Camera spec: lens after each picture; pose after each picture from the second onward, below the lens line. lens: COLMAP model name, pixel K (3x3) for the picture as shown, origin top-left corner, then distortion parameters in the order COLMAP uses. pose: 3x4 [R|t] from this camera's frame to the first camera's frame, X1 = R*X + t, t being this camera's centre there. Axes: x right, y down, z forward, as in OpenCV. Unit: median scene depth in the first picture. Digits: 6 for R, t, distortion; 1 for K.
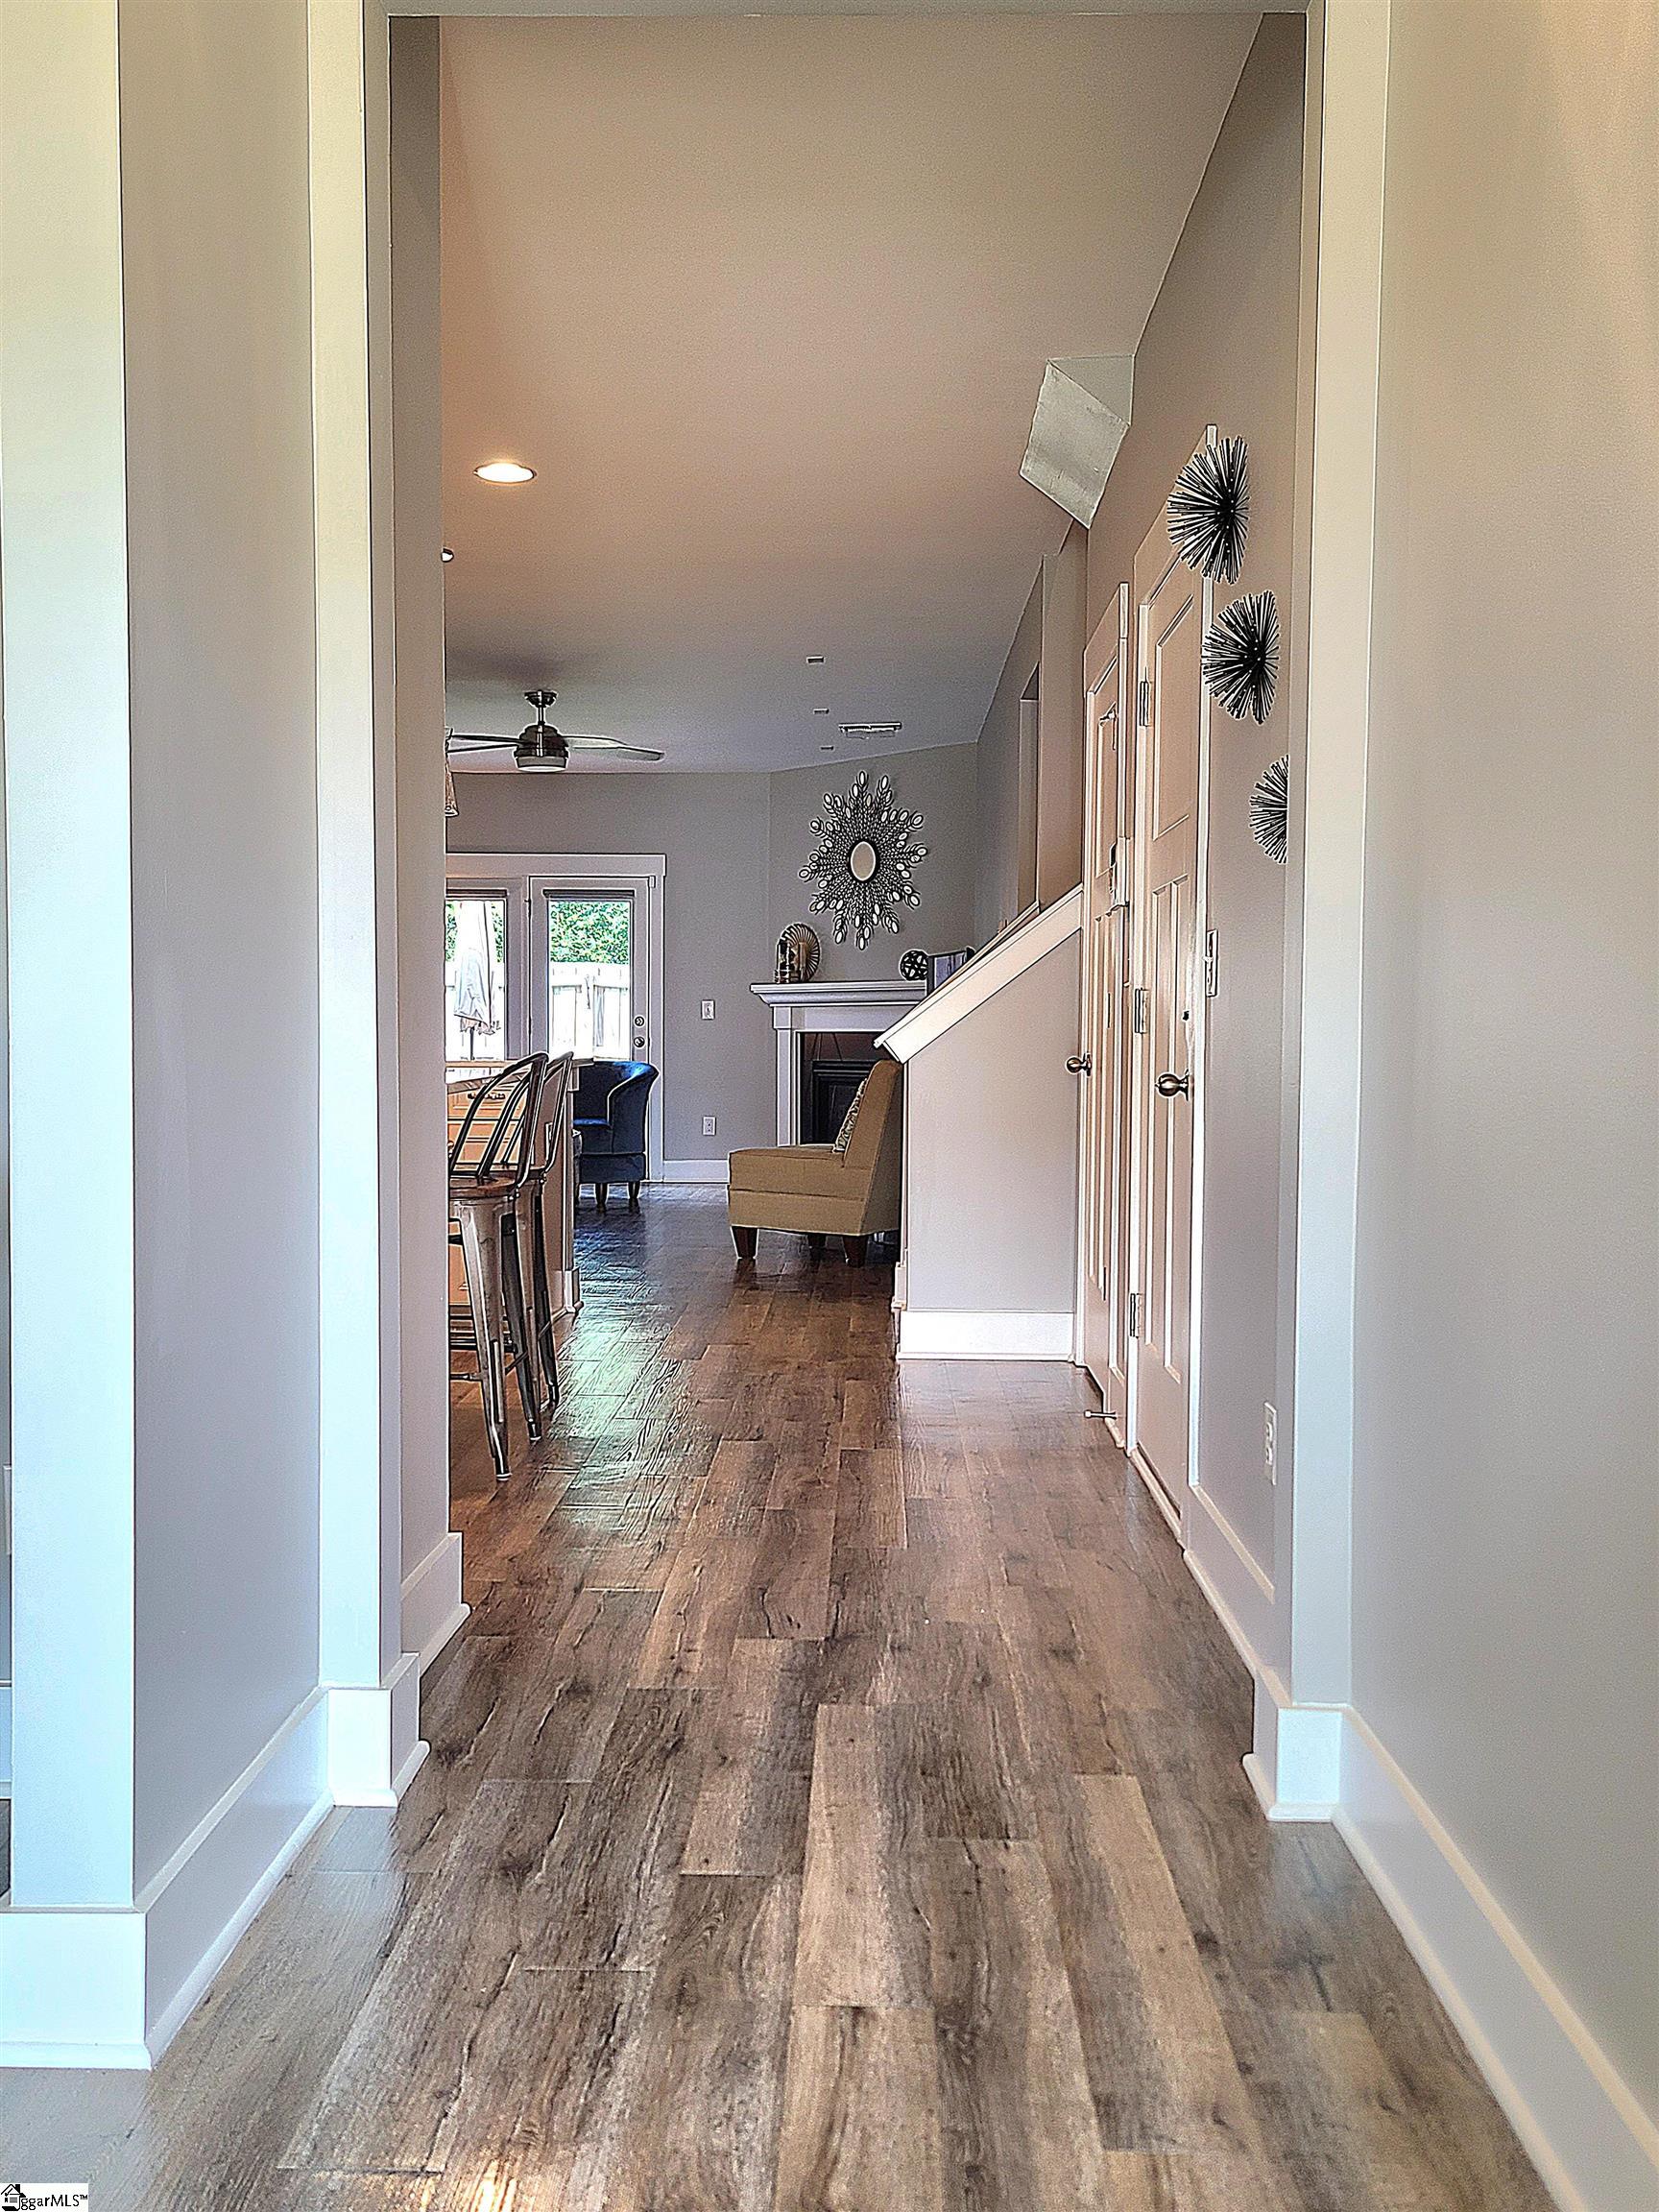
lens RADIAL K [[1665.0, 0, 832.1], [0, 1665.0, 1099.7], [0, 0, 1]] dist [0.107641, 0.005620]
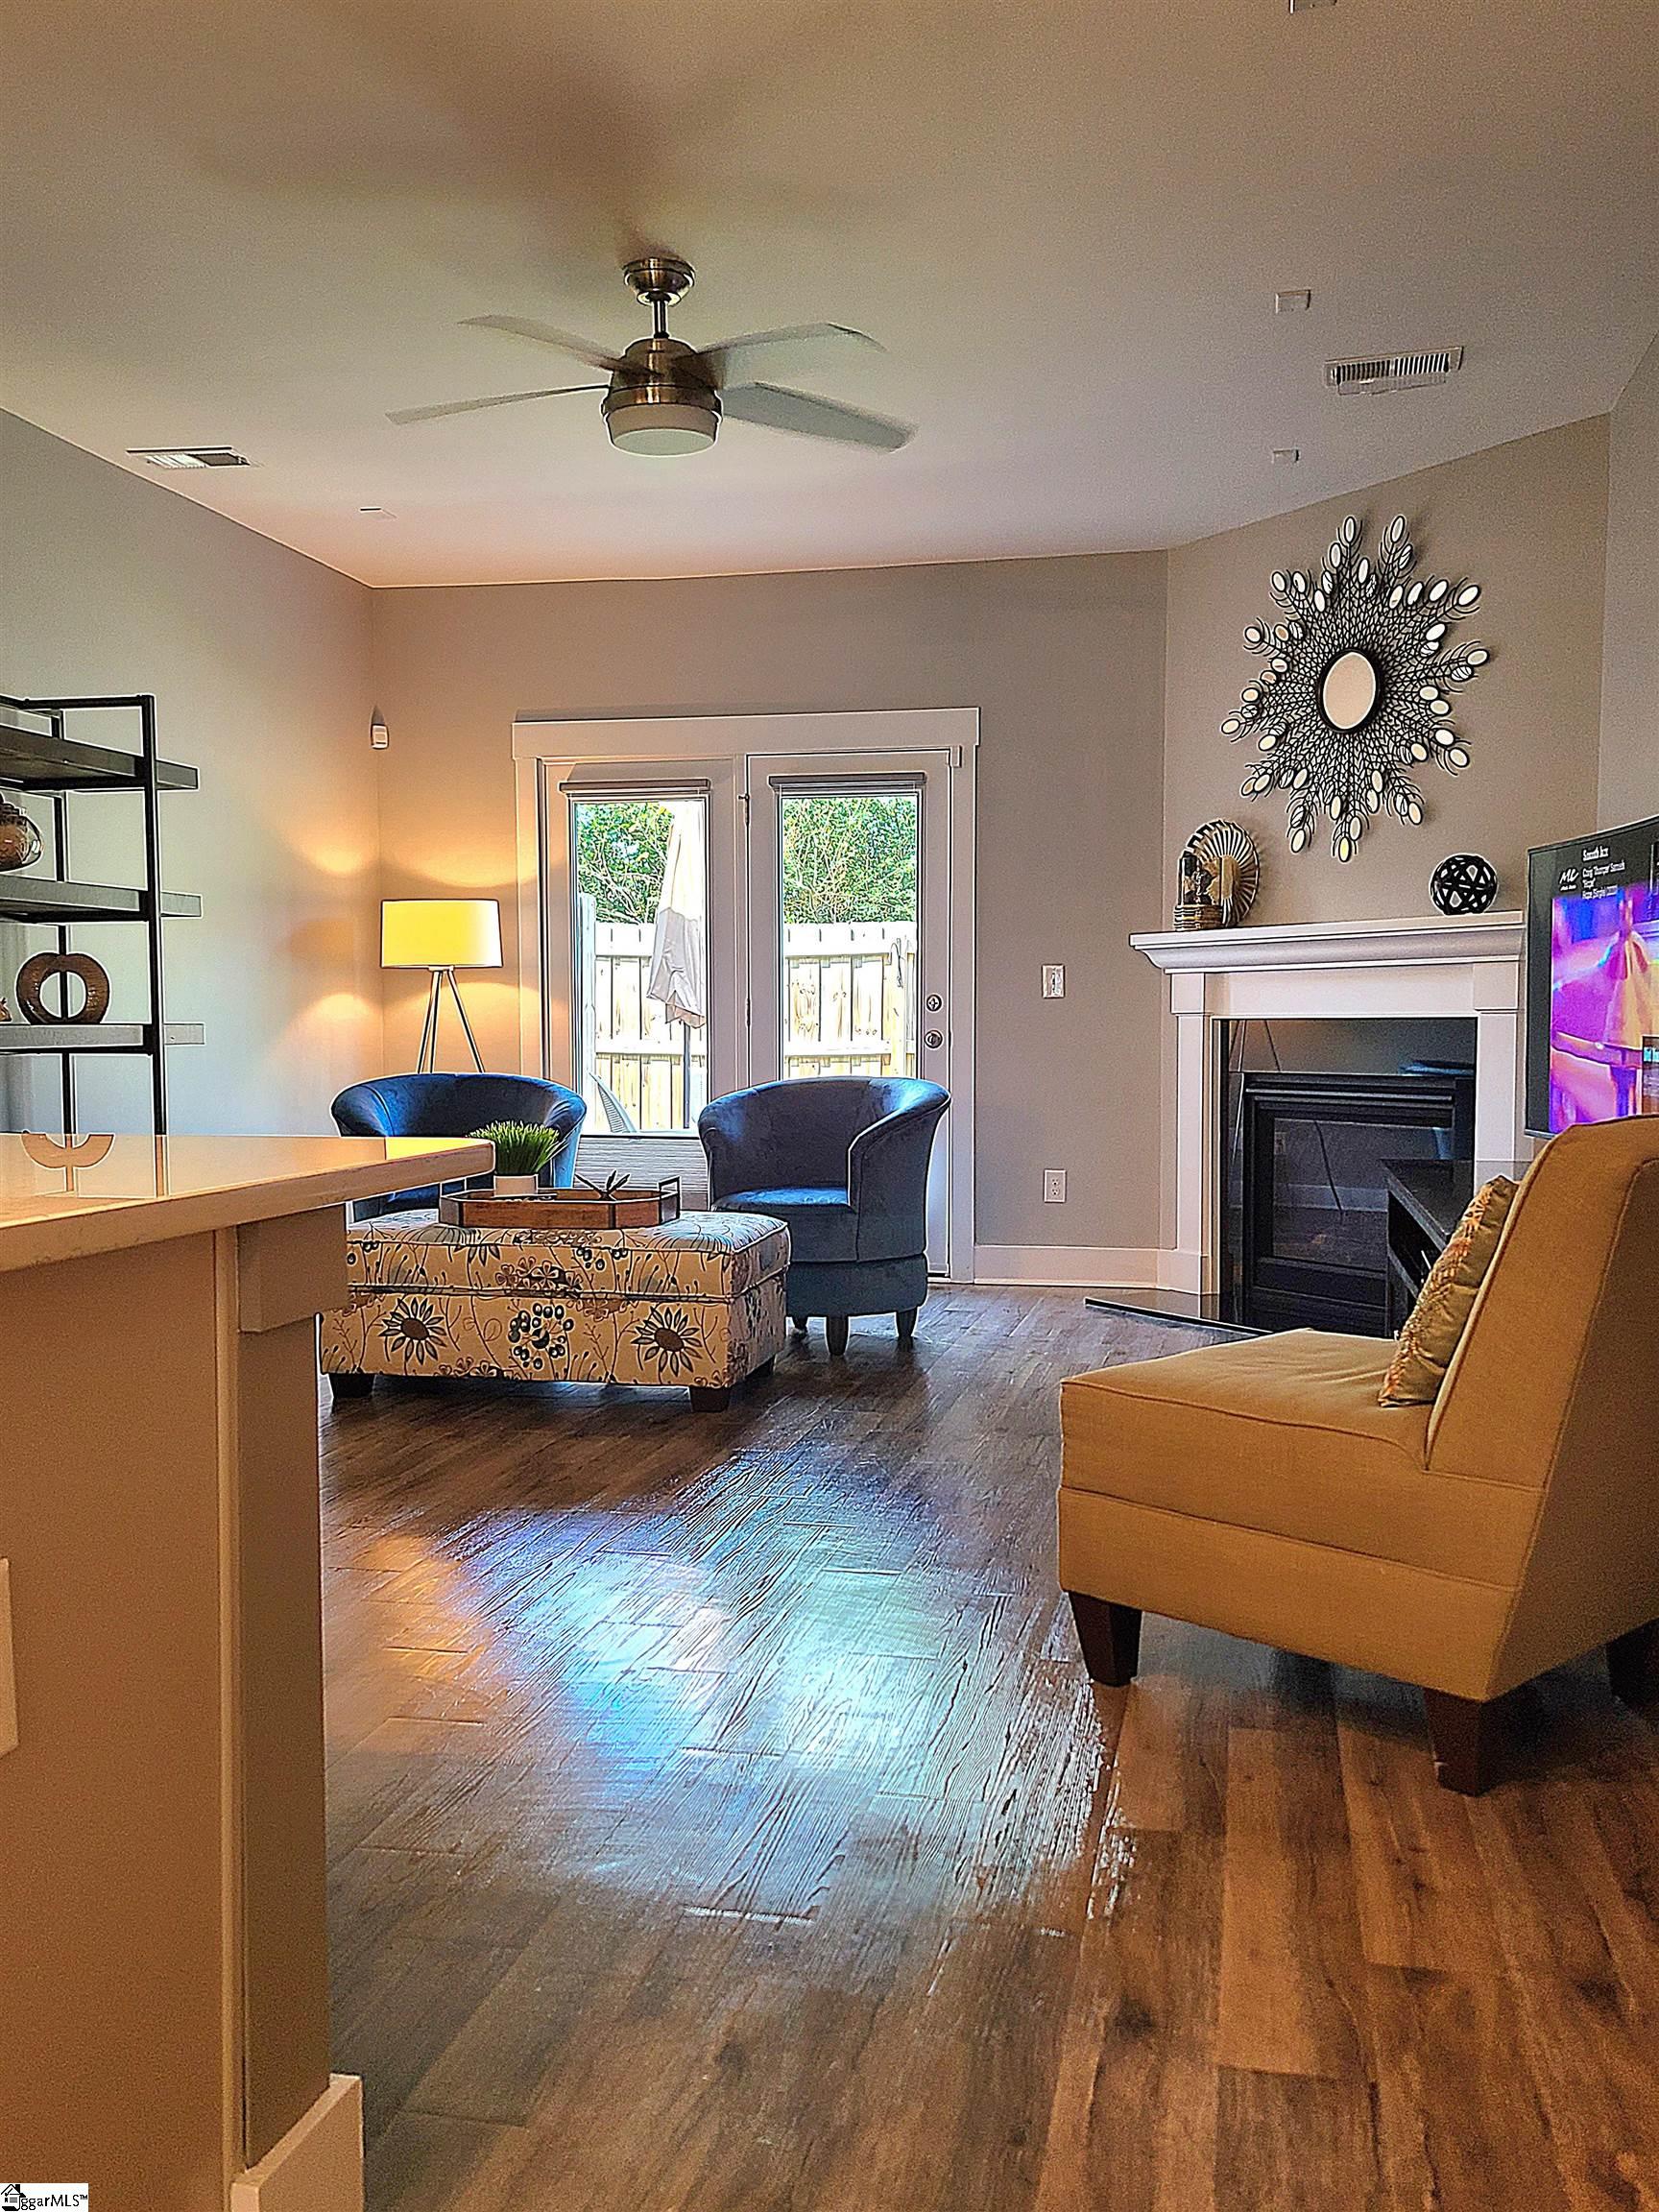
lens RADIAL K [[1665.0, 0, 905.3], [0, 1665.0, 1090.4], [0, 0, 1]] dist [0.107641, 0.005620]
pose [[0.982698, 0.000375, -0.185215, -0.019951], [0.000305, 0.999993, 0.003643, -0.019766], [0.185215, -0.003636, 0.982691, 0.452474]]
